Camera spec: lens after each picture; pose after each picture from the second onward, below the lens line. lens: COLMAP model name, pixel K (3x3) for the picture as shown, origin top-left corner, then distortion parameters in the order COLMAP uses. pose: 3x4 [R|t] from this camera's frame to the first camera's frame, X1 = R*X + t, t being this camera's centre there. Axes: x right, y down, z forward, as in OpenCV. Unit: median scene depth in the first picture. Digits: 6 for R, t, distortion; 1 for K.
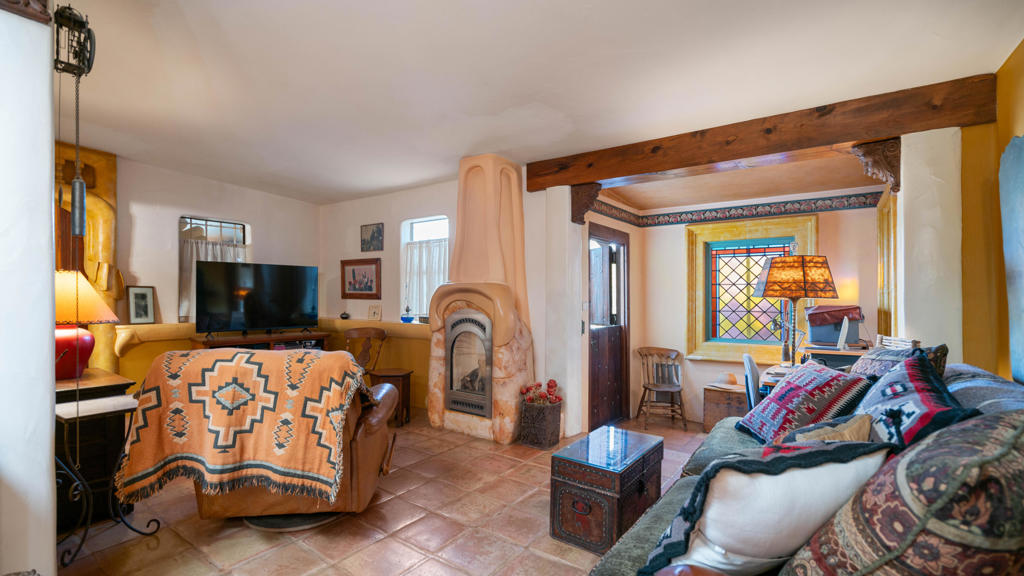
lens RADIAL K [[466.0, 0, 503.7], [0, 466.0, 297.8], [0, 0, 1]] dist [-0.003429, 0.003788]
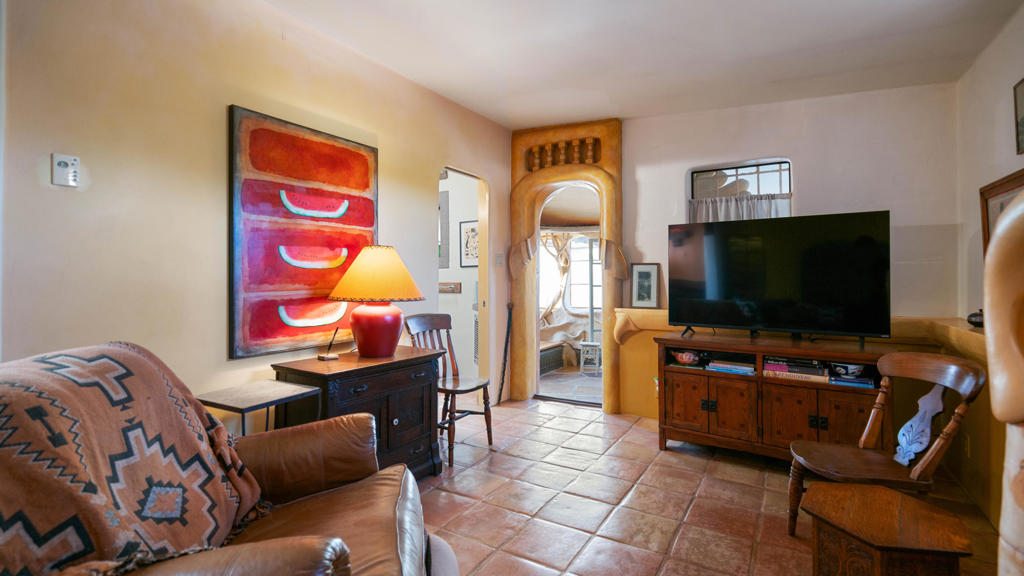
lens RADIAL K [[466.0, 0, 510.8], [0, 466.0, 274.0], [0, 0, 1]] dist [-0.003429, 0.003788]
pose [[0.100343, -0.013042, -0.994867, 0.040853], [-0.003219, 0.999905, -0.013432, 0.007500], [0.994948, 0.004550, 0.100292, 0.742327]]
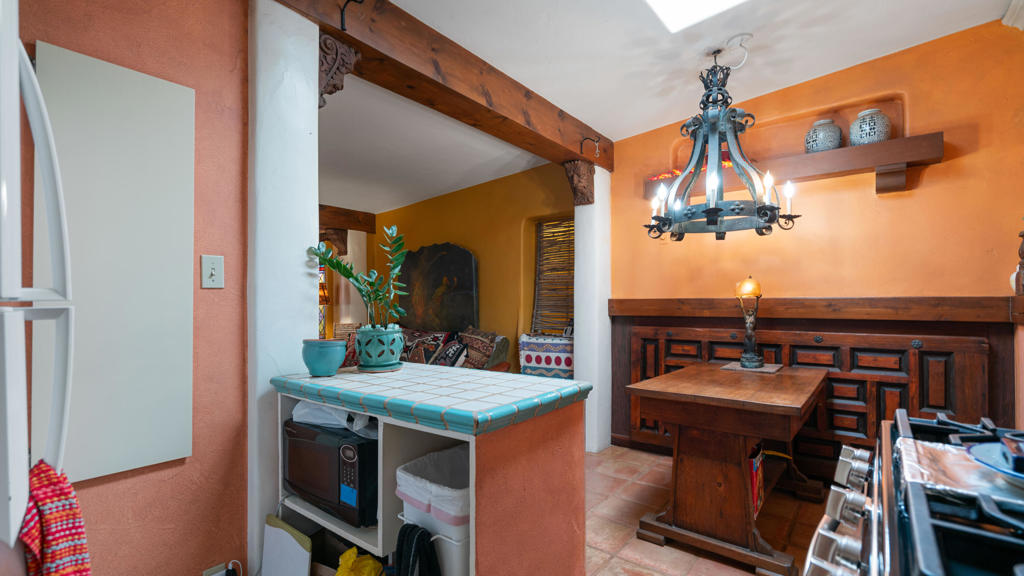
lens RADIAL K [[466.0, 0, 520.1], [0, 466.0, 291.0], [0, 0, 1]] dist [-0.003429, 0.003788]
pose [[0.031754, 0.017831, 0.999337, -0.826236], [0.016771, 0.999691, -0.018370, -0.005813], [-0.999355, 0.017343, 0.031445, 0.087813]]
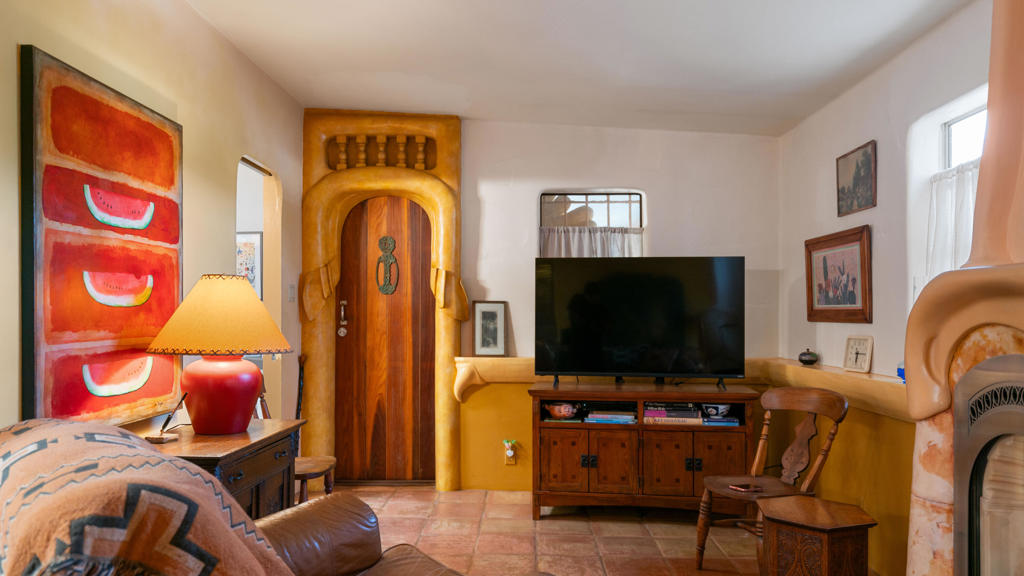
lens RADIAL K [[706.2, 0, 502.0], [0, 706.2, 314.6], [0, 0, 1]] dist [0.012493, -0.001444]
pose [[0.571786, -0.003736, -0.820394, 0.092399], [-0.004414, 0.999961, -0.007630, 0.003164], [0.820391, 0.007984, 0.571747, 0.464071]]
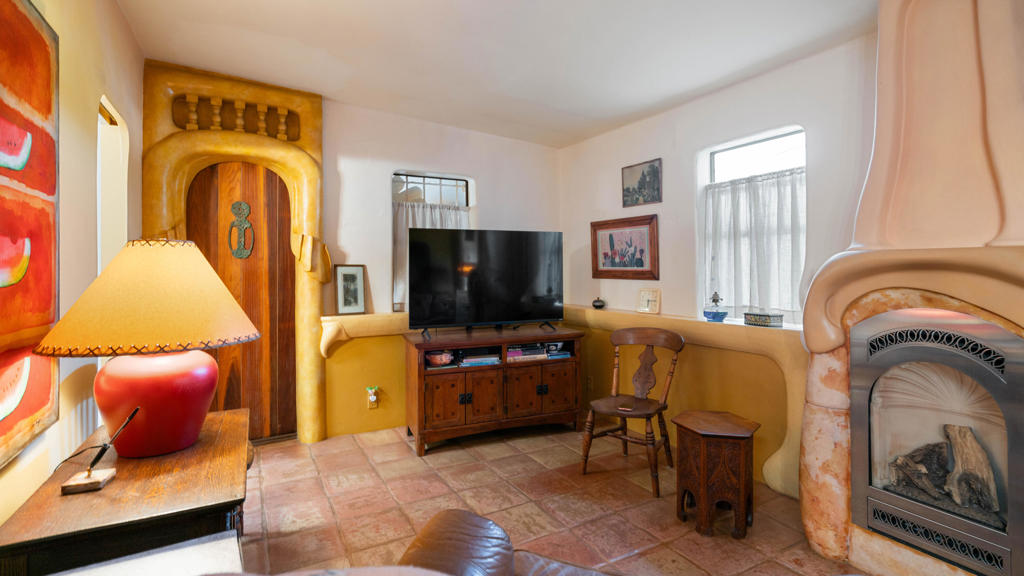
lens RADIAL K [[486.3, 0, 513.2], [0, 486.3, 263.4], [0, 0, 1]] dist [-0.004517, 0.002126]
pose [[0.914594, -0.014437, -0.404116, -0.230437], [0.009146, 0.999845, -0.015020, -0.013963], [0.404270, 0.010041, 0.914585, 0.413814]]
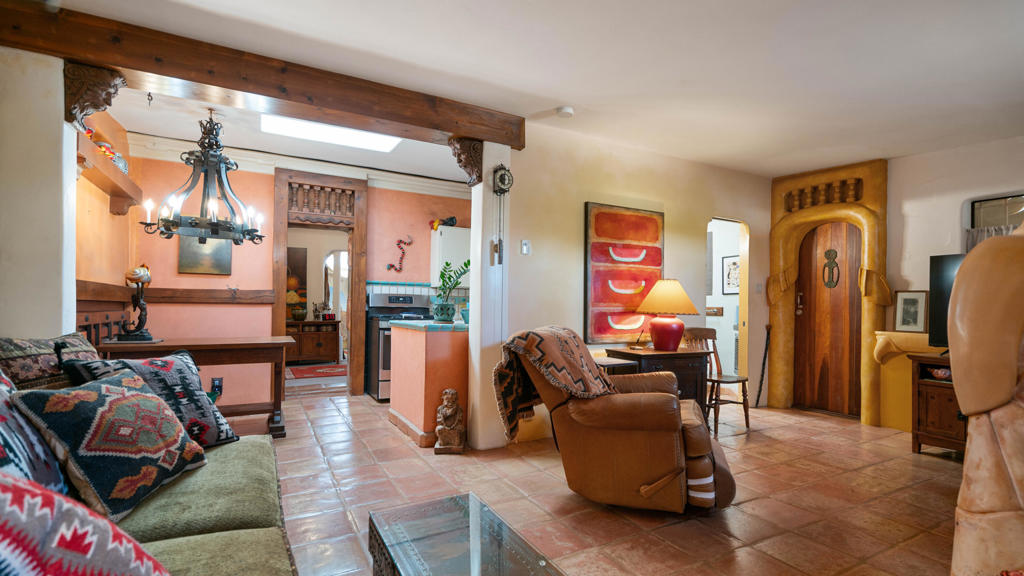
lens RADIAL K [[466.0, 0, 510.7], [0, 466.0, 301.1], [0, 0, 1]] dist [-0.003429, 0.003788]
pose [[-0.411477, -0.018663, -0.911229, 0.410068], [-0.021518, 0.999711, -0.010758, 0.024323], [0.911166, 0.015181, -0.411760, 0.729993]]
